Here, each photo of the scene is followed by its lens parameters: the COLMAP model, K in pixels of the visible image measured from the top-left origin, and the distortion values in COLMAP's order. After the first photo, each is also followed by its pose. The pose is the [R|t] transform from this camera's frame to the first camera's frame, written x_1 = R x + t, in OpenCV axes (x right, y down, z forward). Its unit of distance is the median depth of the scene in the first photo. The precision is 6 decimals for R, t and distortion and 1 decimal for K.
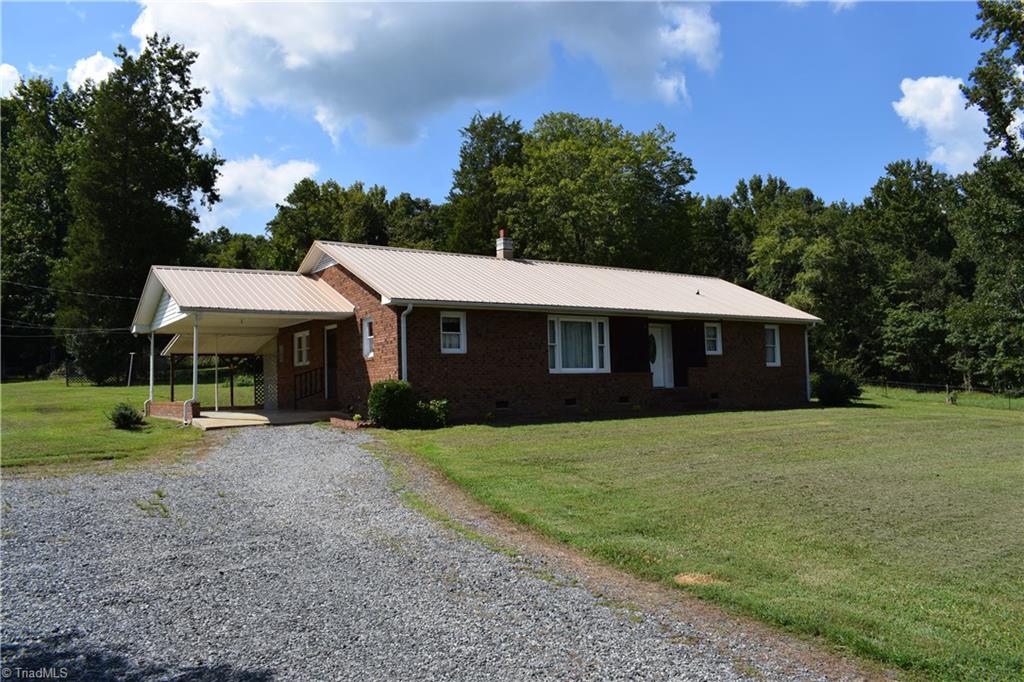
lens RADIAL K [[803.4, 0, 512.0], [0, 803.4, 341.0], [0, 0, 1]] dist [-0.095418, 0.010465]
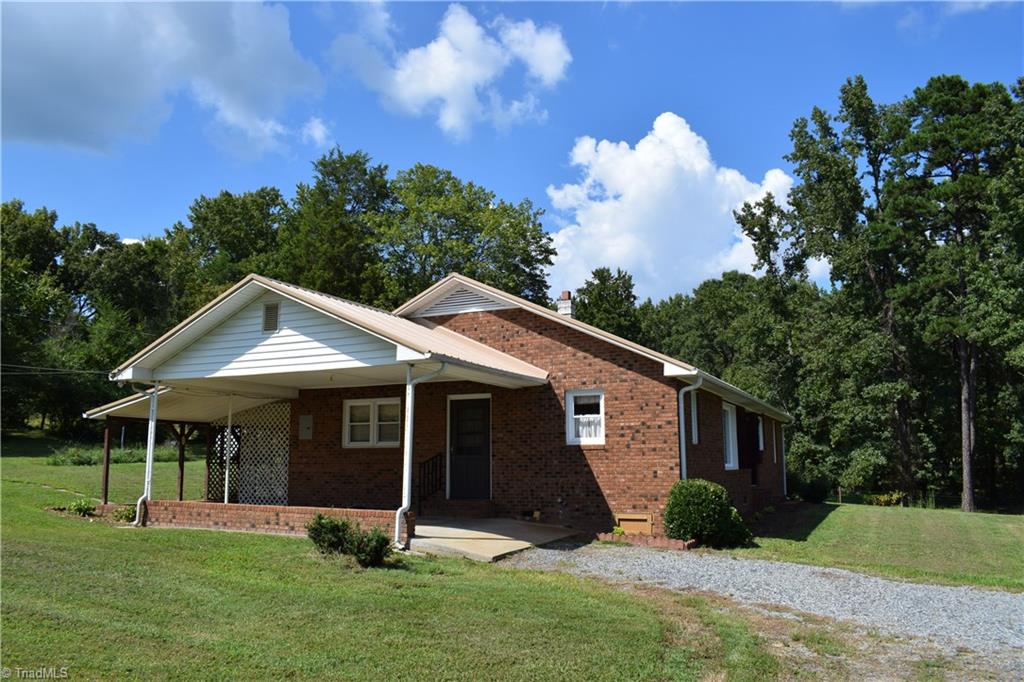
lens RADIAL K [[803.4, 0, 512.0], [0, 803.4, 341.0], [0, 0, 1]] dist [-0.095418, 0.010465]
pose [[0.865369, 0.102033, 0.490638, -0.323192], [-0.053687, 0.992295, -0.111666, 0.006384], [-0.498251, 0.070291, 0.864179, 0.215973]]
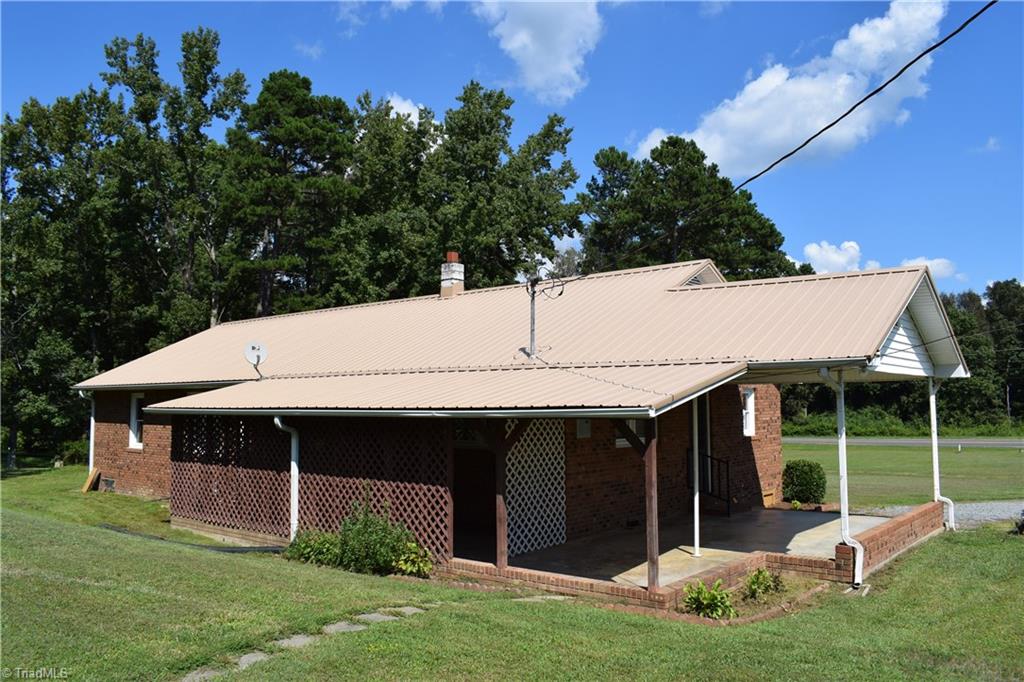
lens RADIAL K [[803.4, 0, 512.0], [0, 803.4, 341.0], [0, 0, 1]] dist [-0.095418, 0.010465]
pose [[-0.258233, 0.107054, 0.960133, -0.504064], [-0.049584, 0.991063, -0.123838, 0.021073], [-0.964809, -0.079586, -0.250617, 0.809212]]
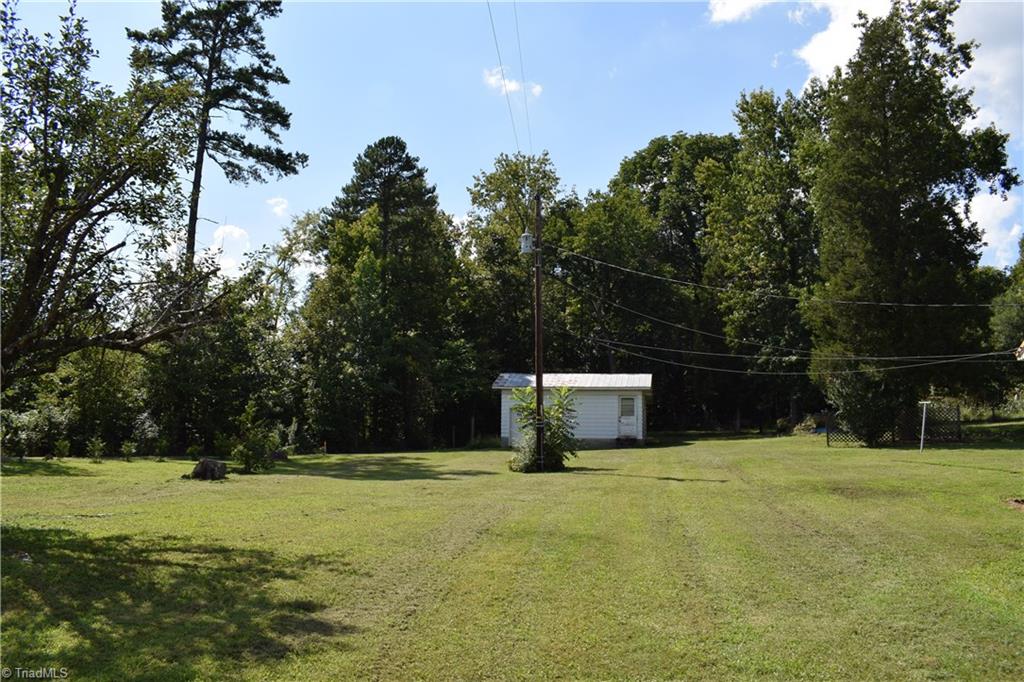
lens RADIAL K [[803.4, 0, 512.0], [0, 803.4, 341.0], [0, 0, 1]] dist [-0.095418, 0.010465]
pose [[0.677587, -0.059079, -0.733066, -0.207292], [0.010360, 0.997436, -0.070809, 0.006796], [0.735370, 0.040385, 0.676462, 0.242162]]
